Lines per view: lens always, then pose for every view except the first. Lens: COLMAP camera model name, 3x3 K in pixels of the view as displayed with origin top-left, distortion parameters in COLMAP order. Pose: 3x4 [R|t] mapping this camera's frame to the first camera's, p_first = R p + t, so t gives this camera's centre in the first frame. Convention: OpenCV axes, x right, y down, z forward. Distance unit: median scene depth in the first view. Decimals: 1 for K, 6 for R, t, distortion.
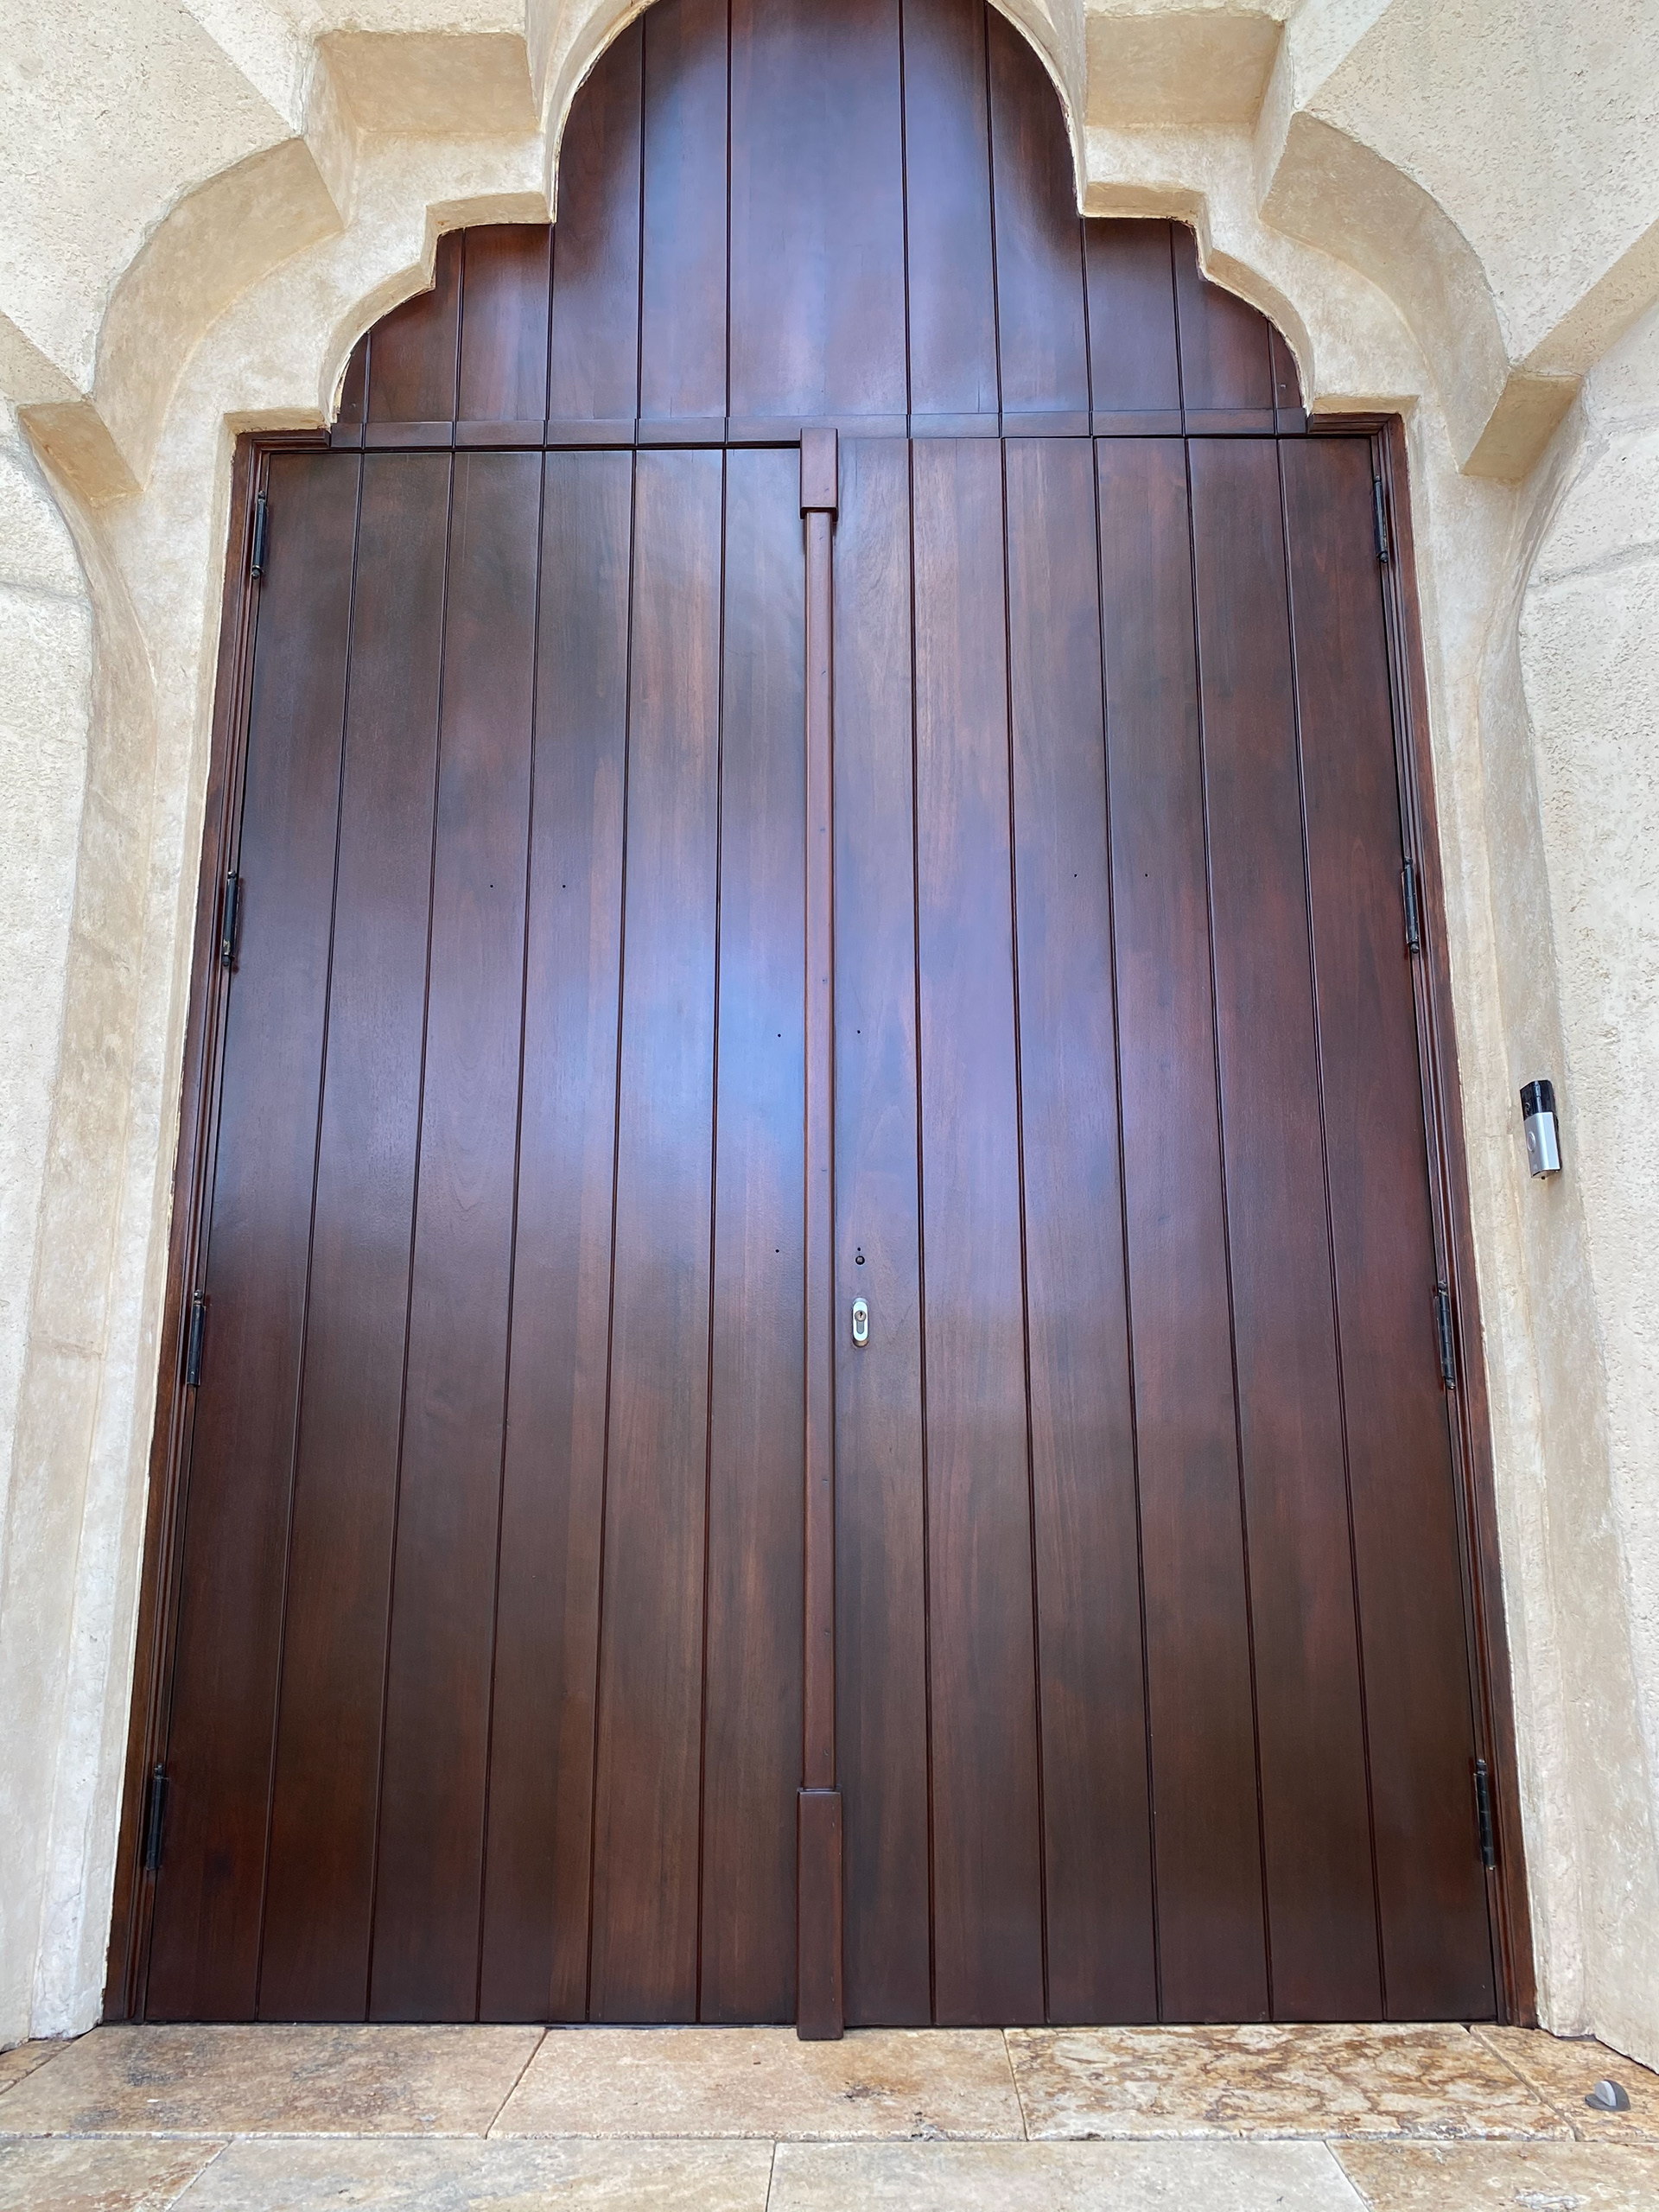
lens RADIAL K [[1806.2, 0, 827.6], [0, 1806.2, 1100.1], [0, 0, 1]] dist [0.011510, -0.005006]
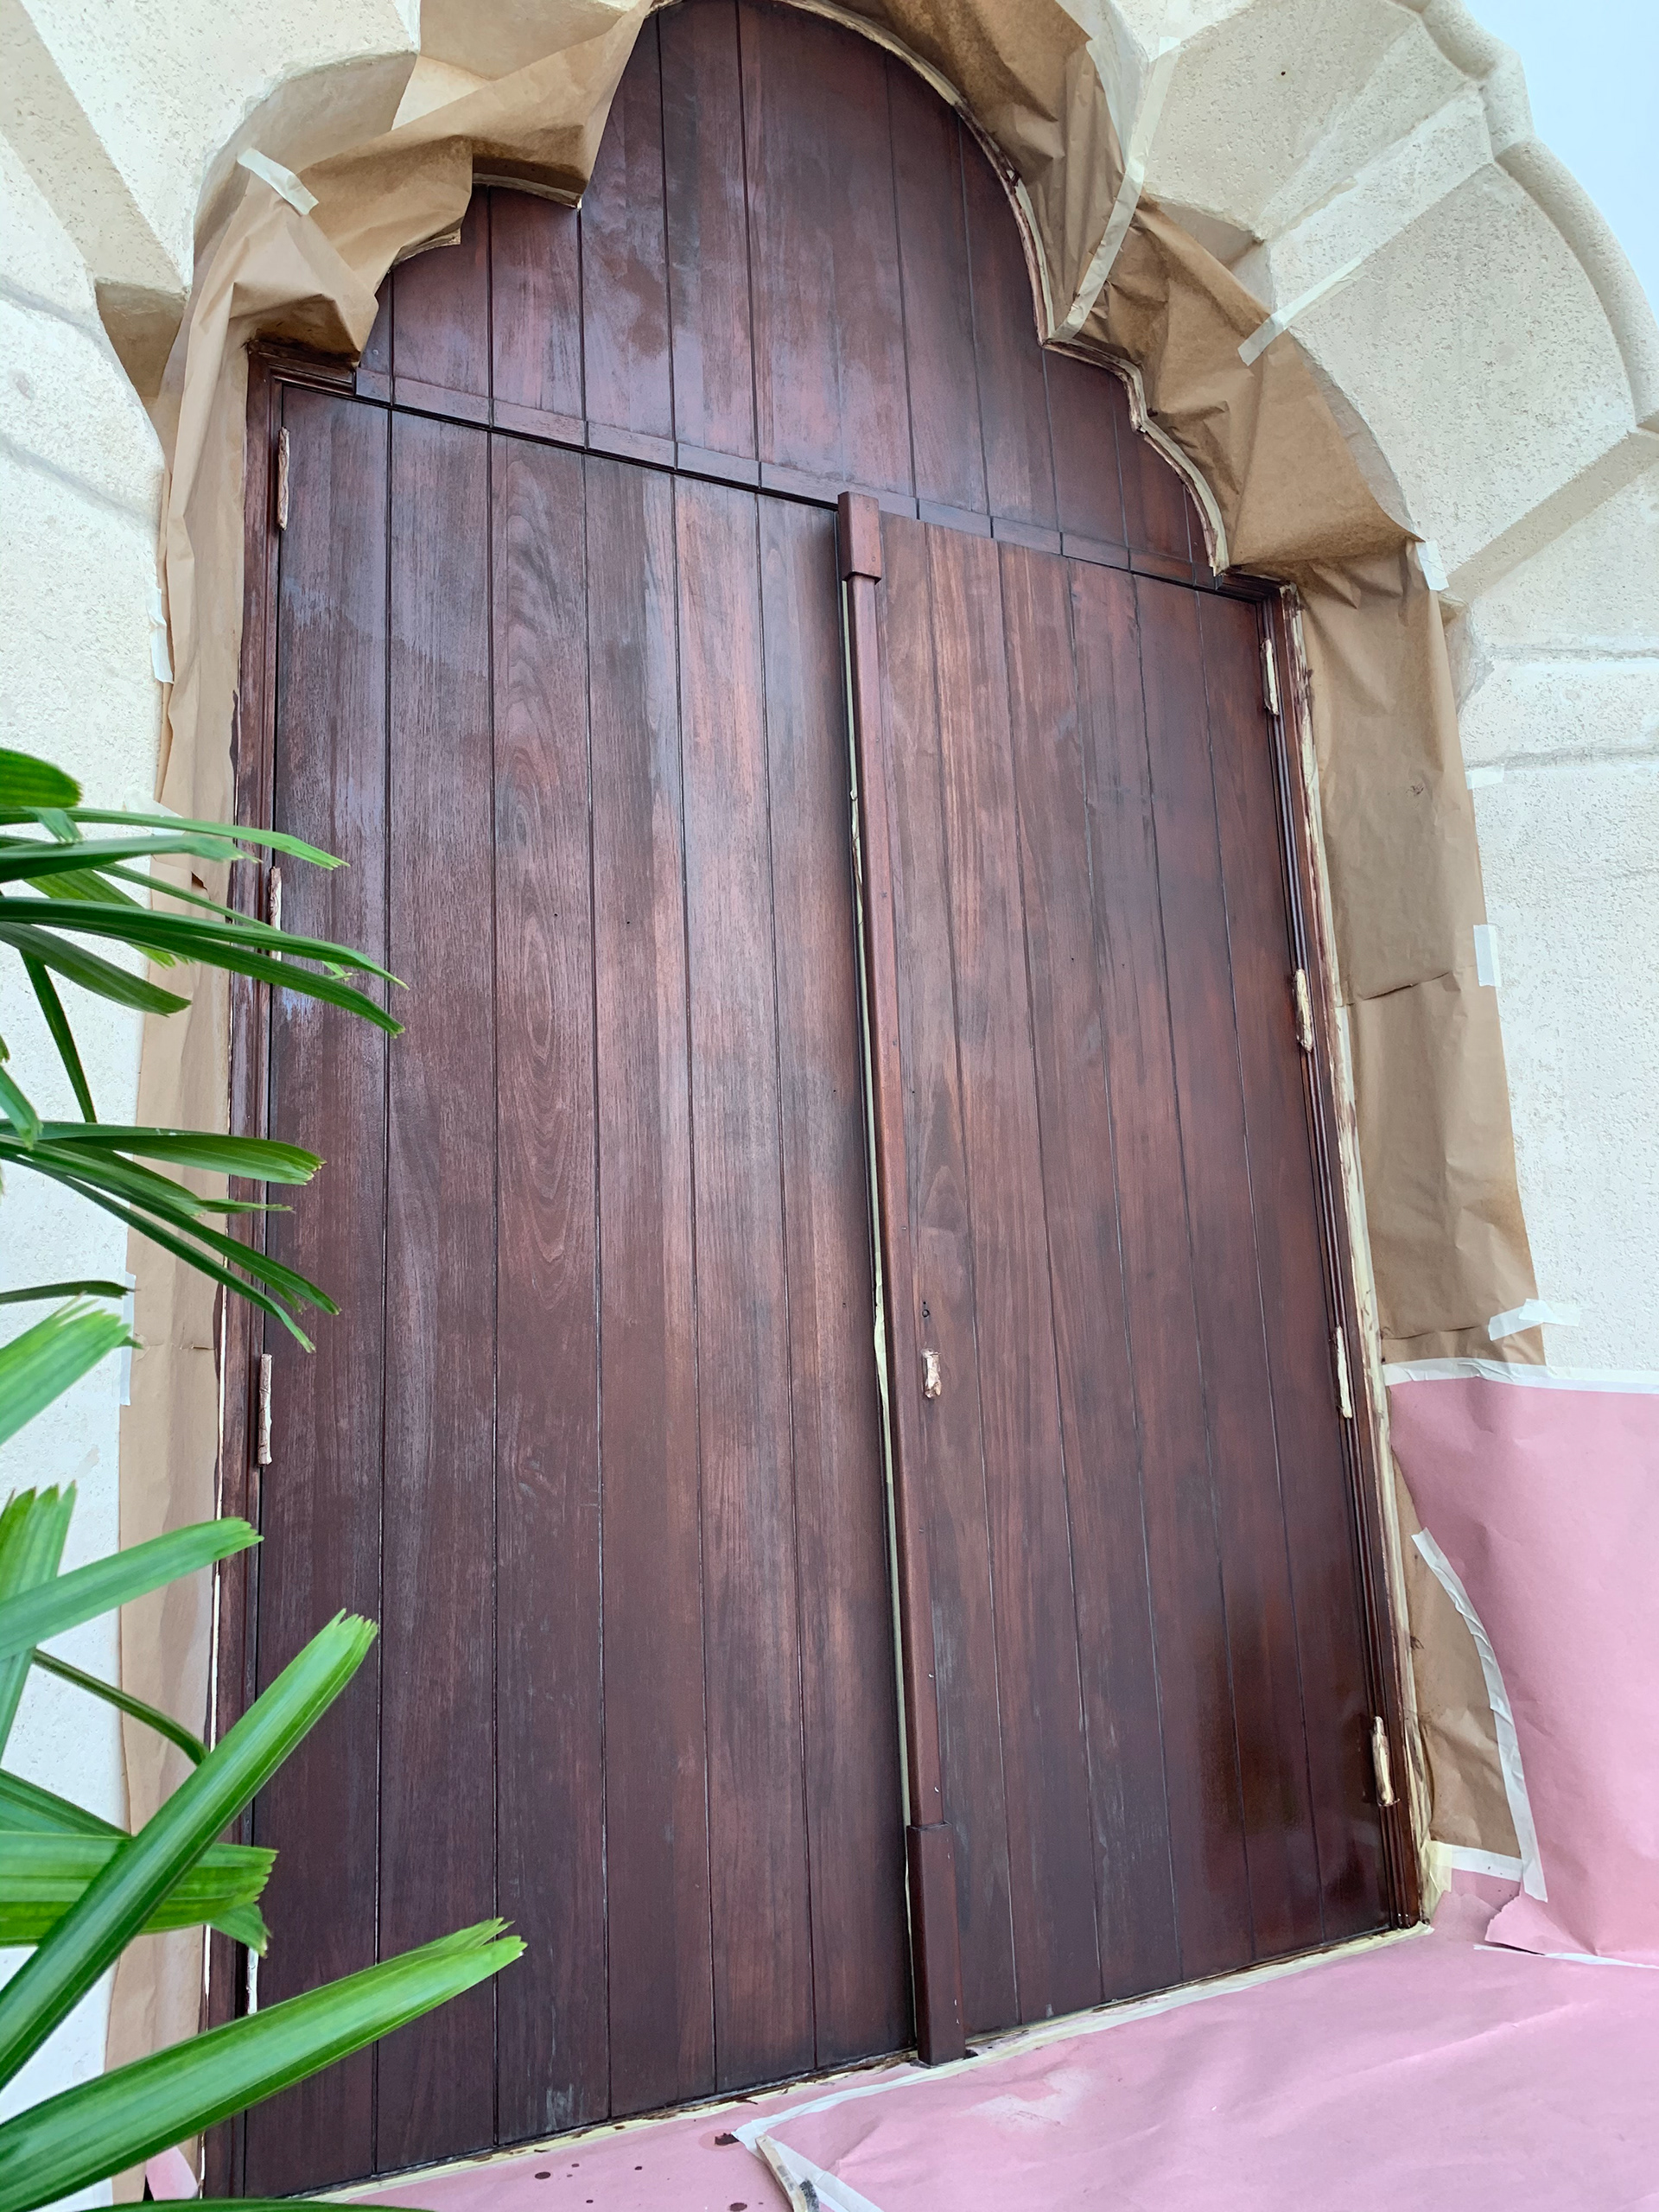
lens RADIAL K [[1686.5, 0, 831.5], [0, 1686.5, 1094.2], [0, 0, 1]] dist [-0.001078, 0.002014]
pose [[0.880944, 0.050273, 0.470542, -0.494993], [-0.063944, 0.997867, 0.013102, -0.048809], [-0.468880, -0.041631, 0.882280, 0.163258]]
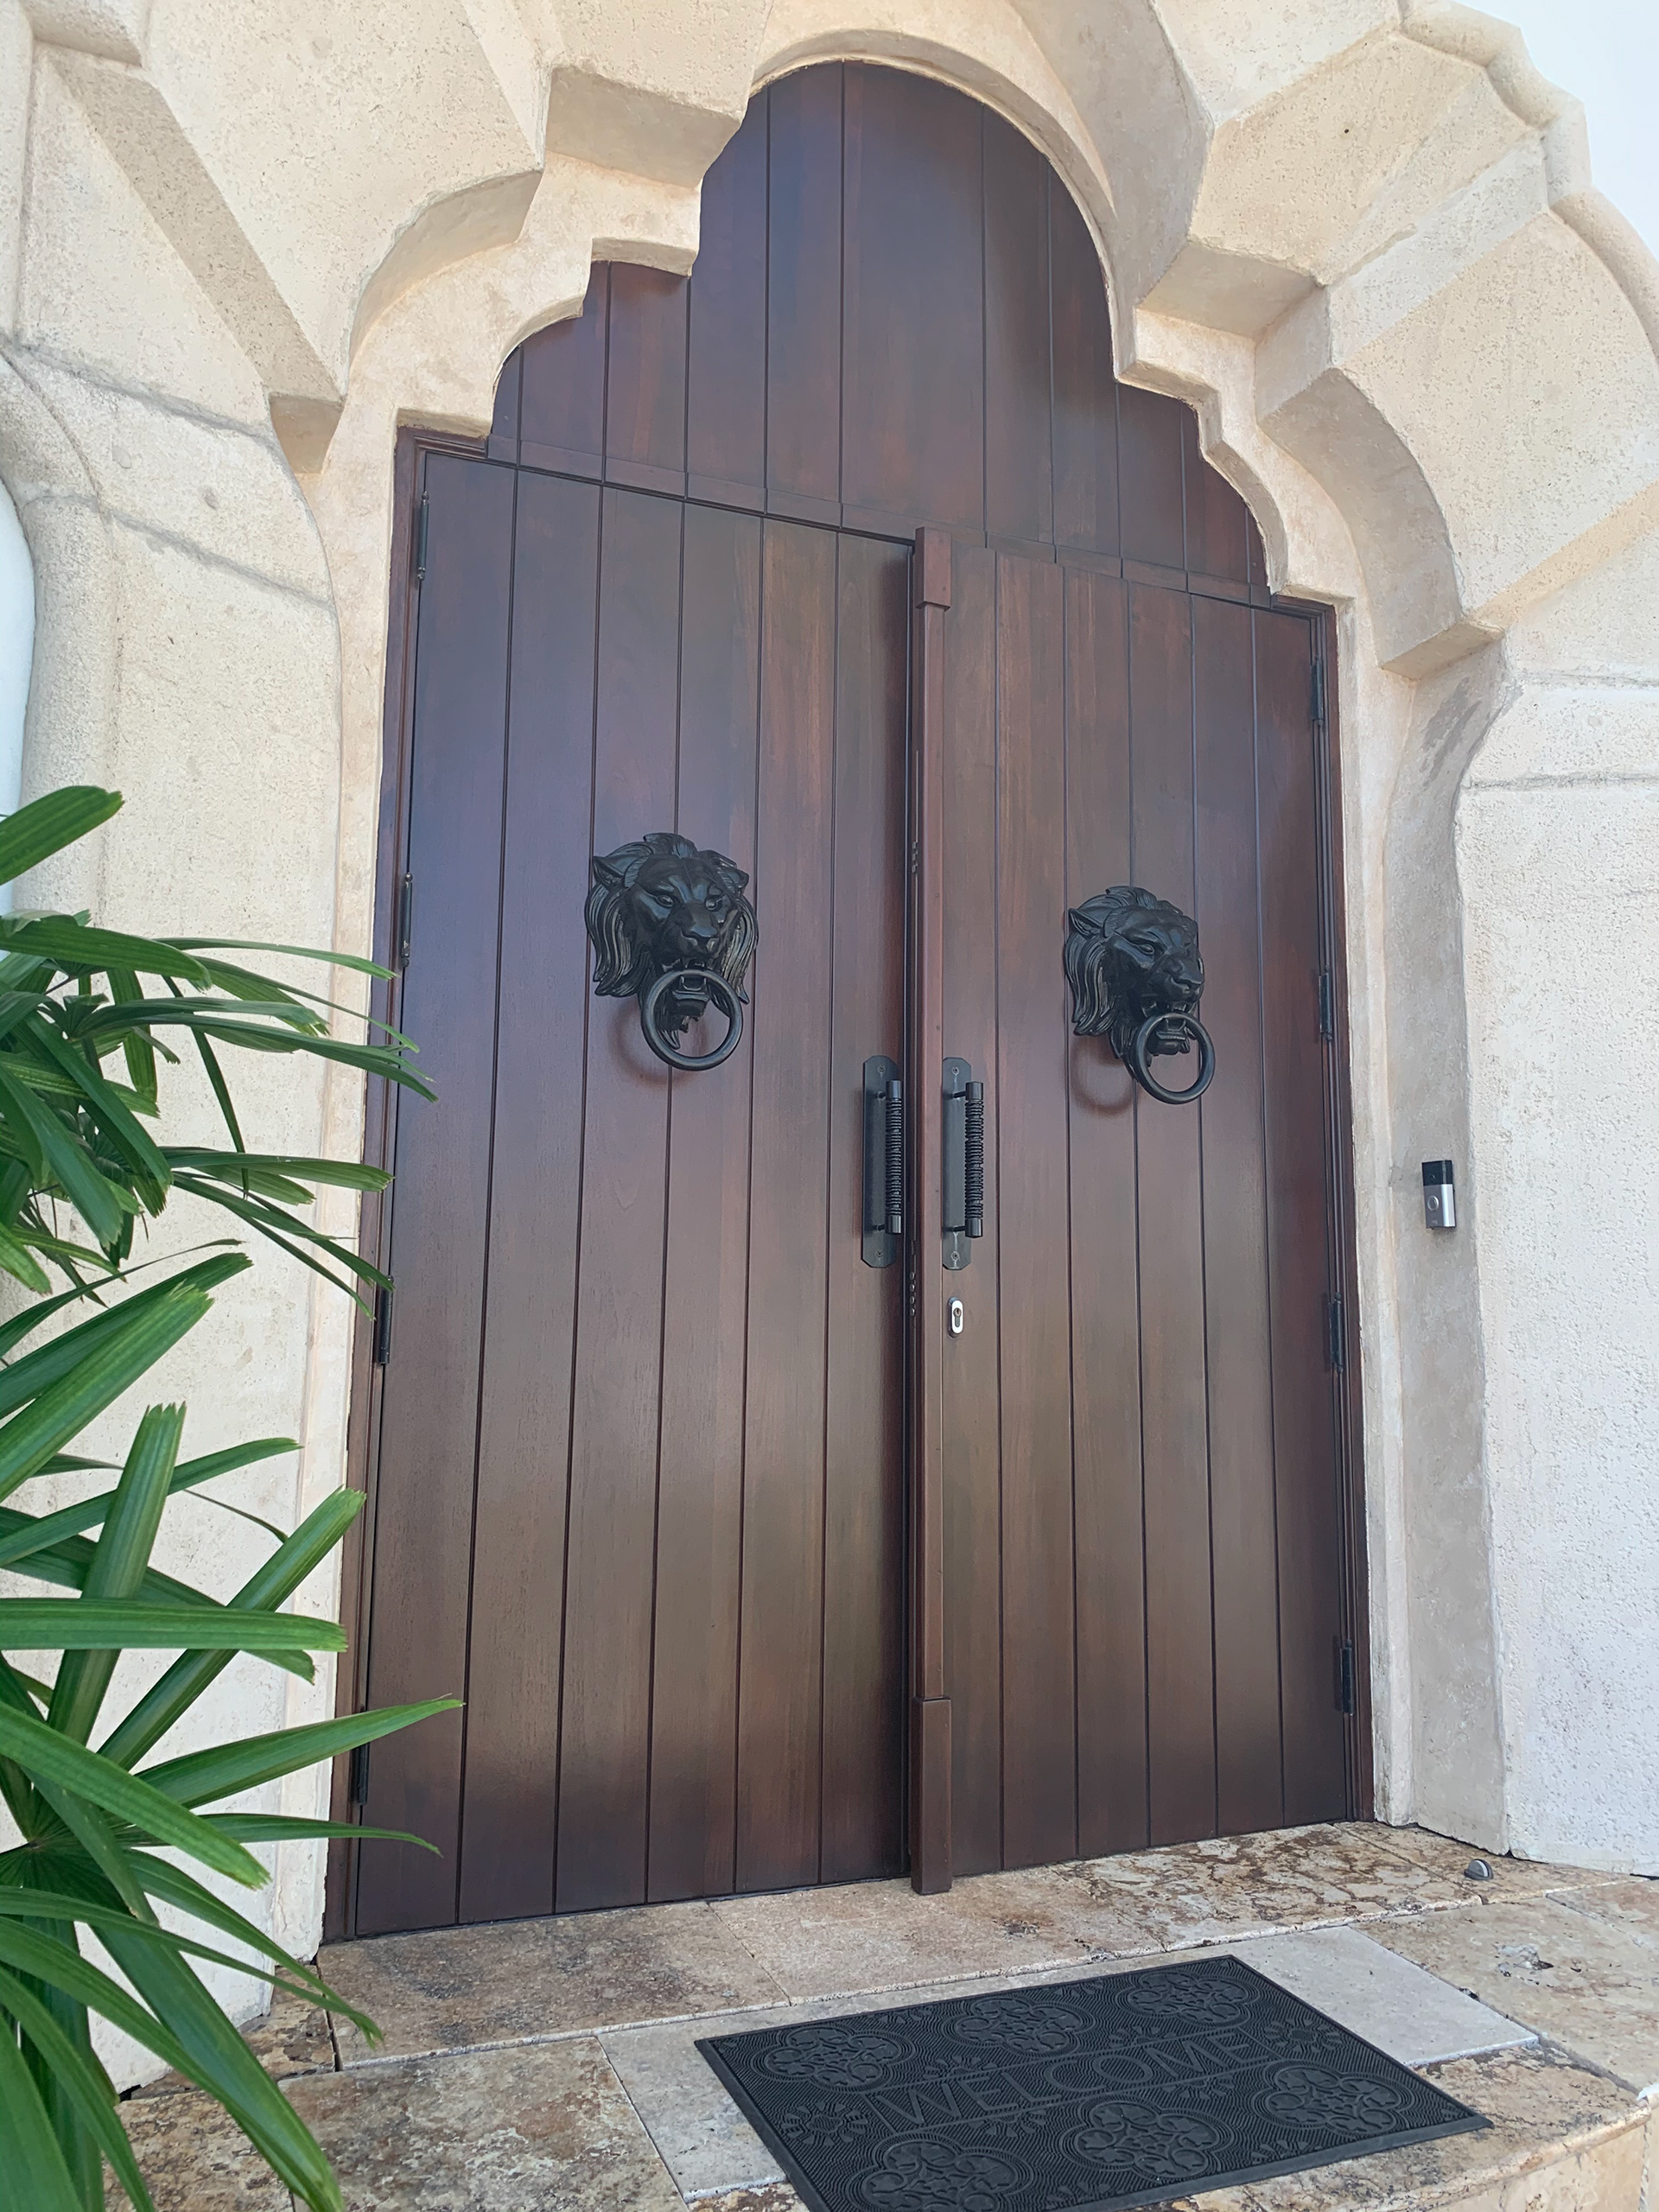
lens RADIAL K [[1693.8, 0, 822.0], [0, 1693.8, 1095.2], [0, 0, 1]] dist [-0.001151, 0.004652]
pose [[0.923655, 0.062691, 0.378063, -0.495452], [-0.099726, 0.991860, 0.079172, -0.106231], [-0.370023, -0.110830, 0.922388, -0.006515]]
